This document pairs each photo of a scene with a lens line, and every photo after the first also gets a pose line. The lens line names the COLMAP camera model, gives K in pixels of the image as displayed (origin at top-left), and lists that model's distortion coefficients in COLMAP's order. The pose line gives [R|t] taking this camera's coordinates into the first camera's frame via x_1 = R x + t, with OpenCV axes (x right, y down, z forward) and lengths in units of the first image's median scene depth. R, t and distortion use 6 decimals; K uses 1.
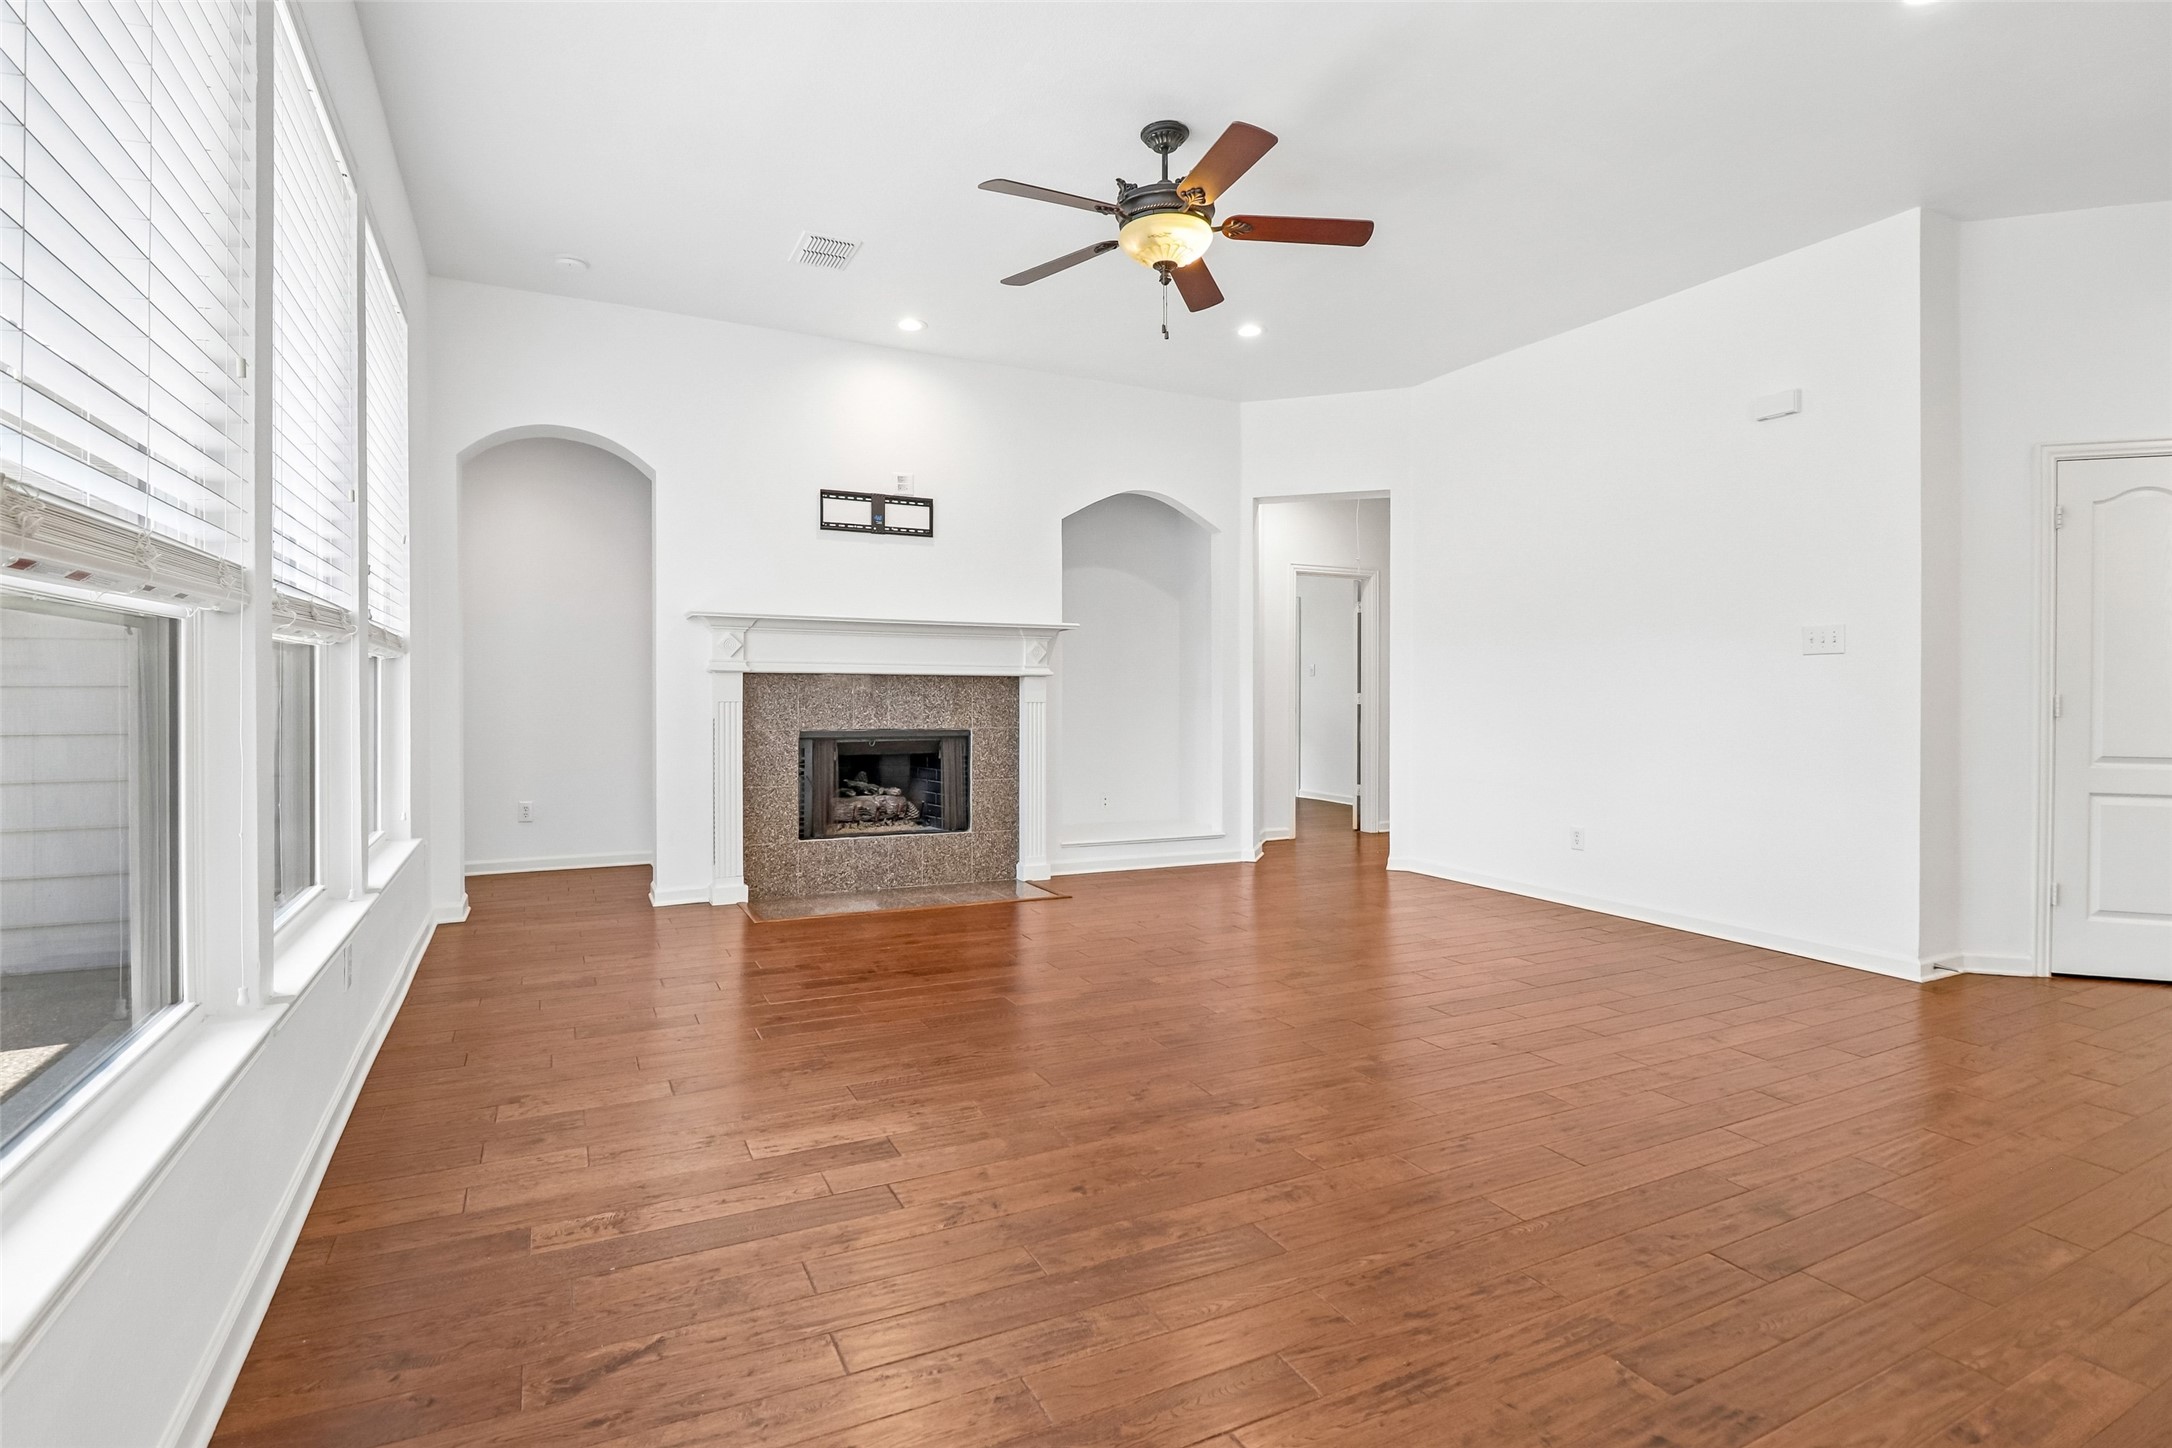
lens RADIAL K [[1035.3, 0, 1081.2], [0, 1035.3, 690.4], [0, 0, 1]] dist [-0.000211, -0.000041]
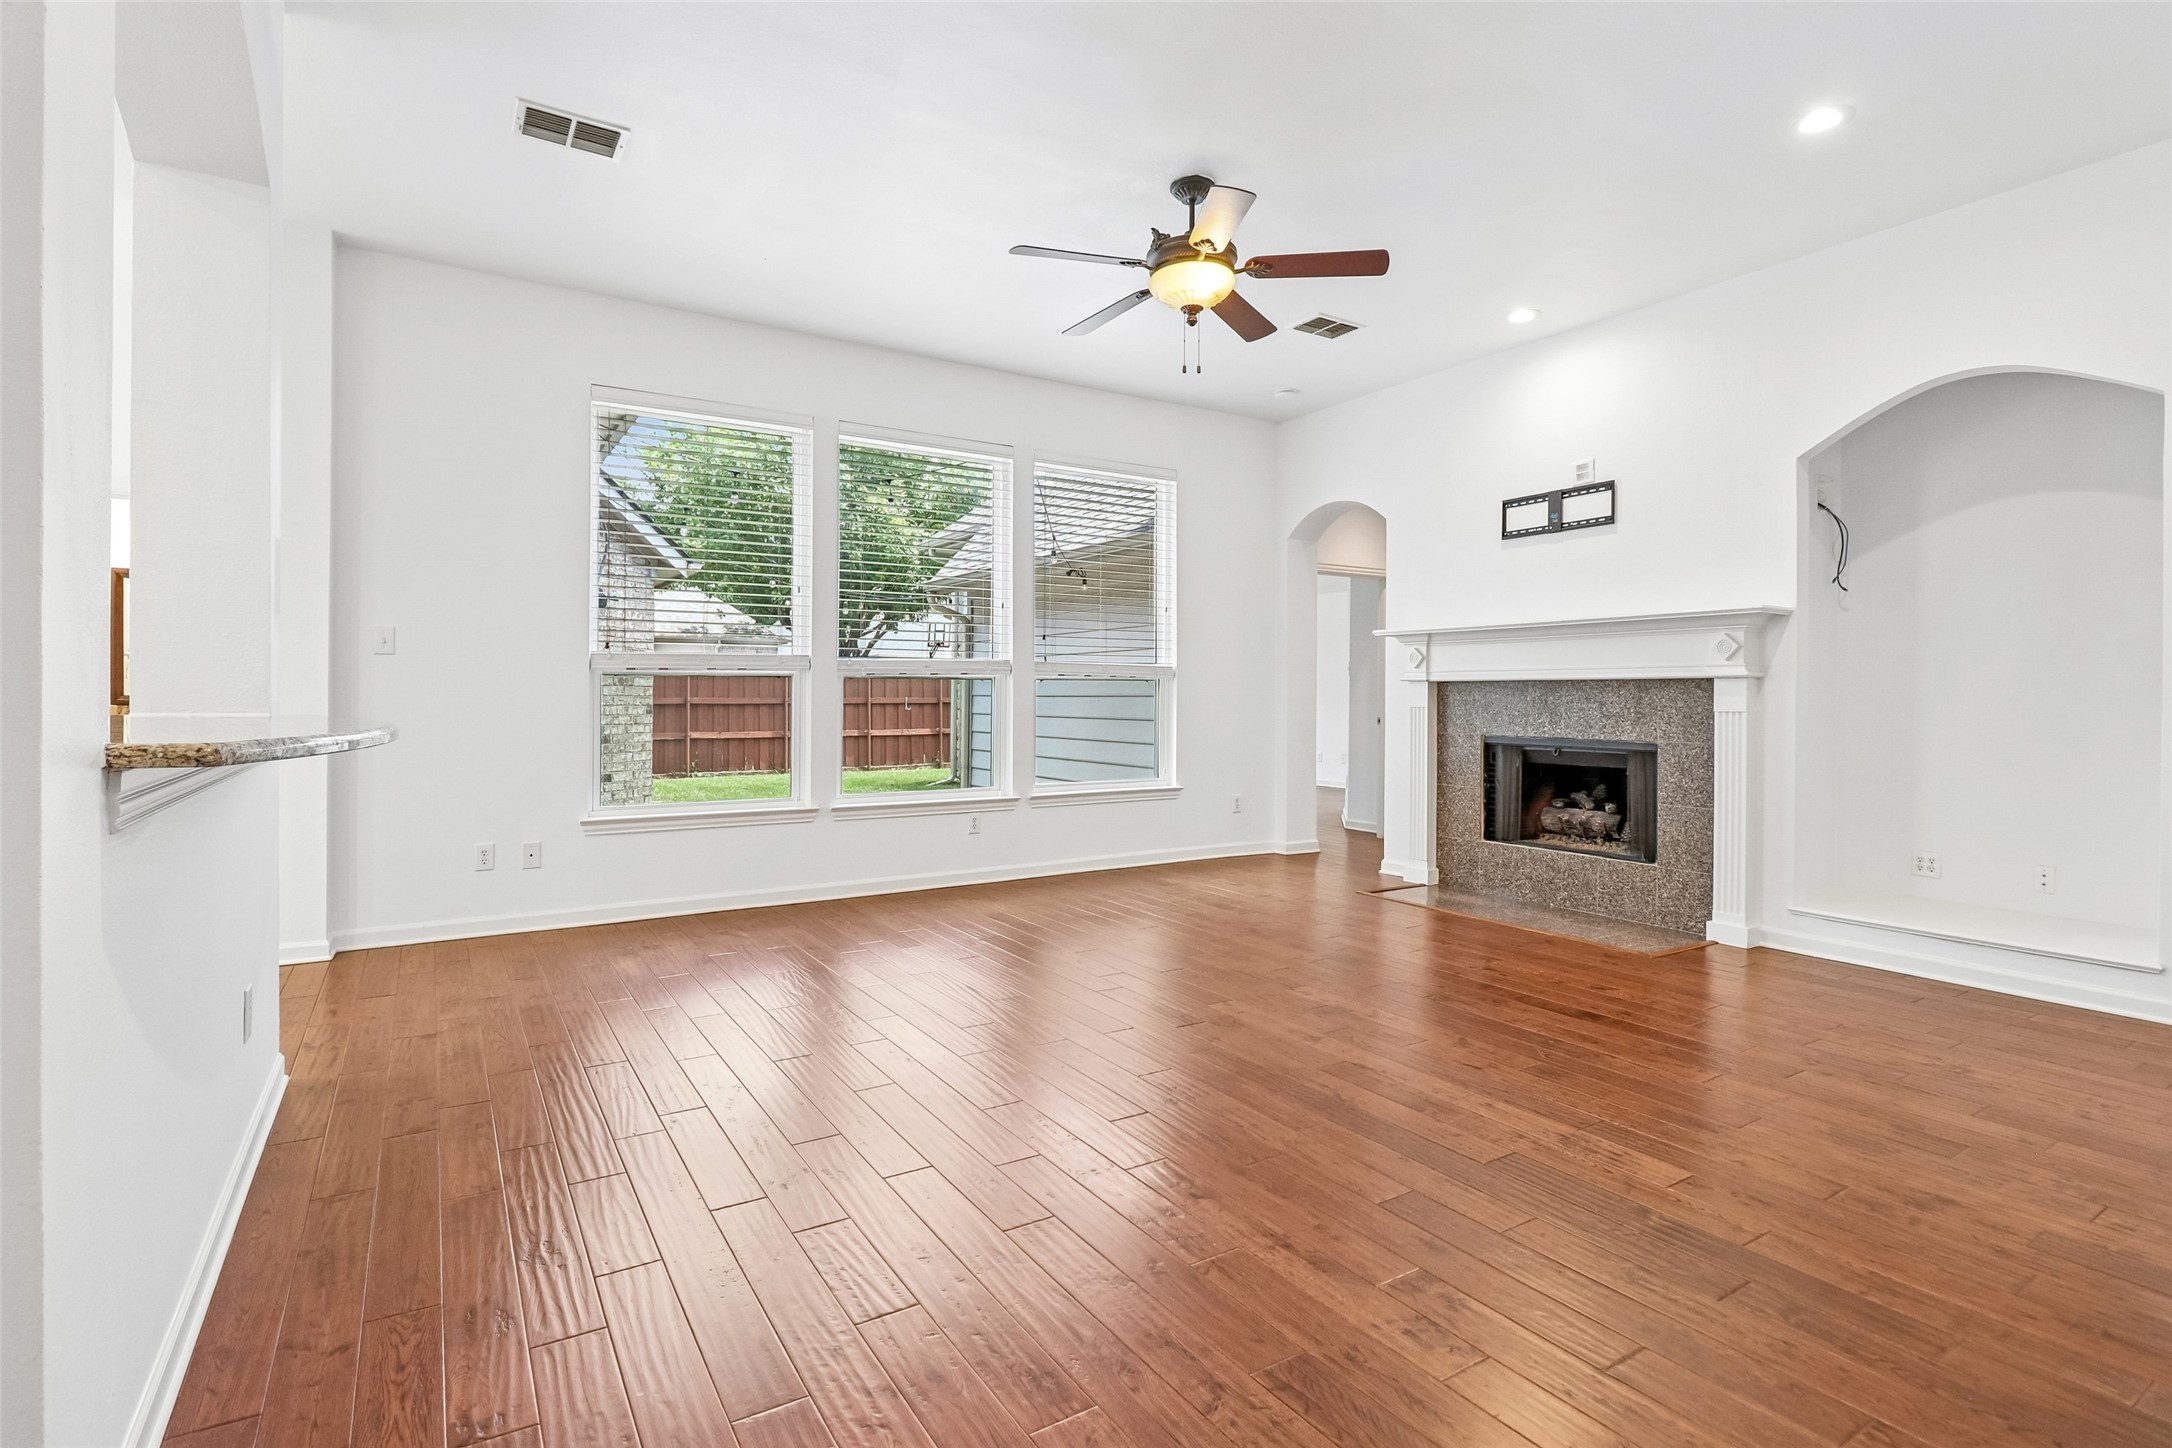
lens RADIAL K [[1035.3, 0, 1081.2], [0, 1035.3, 690.4], [0, 0, 1]] dist [-0.000211, -0.000041]
pose [[0.083063, -0.009623, -0.996498, 0.704720], [-0.002953, 0.999947, -0.009902, 0.004677], [0.996540, 0.003765, 0.083030, 0.479543]]
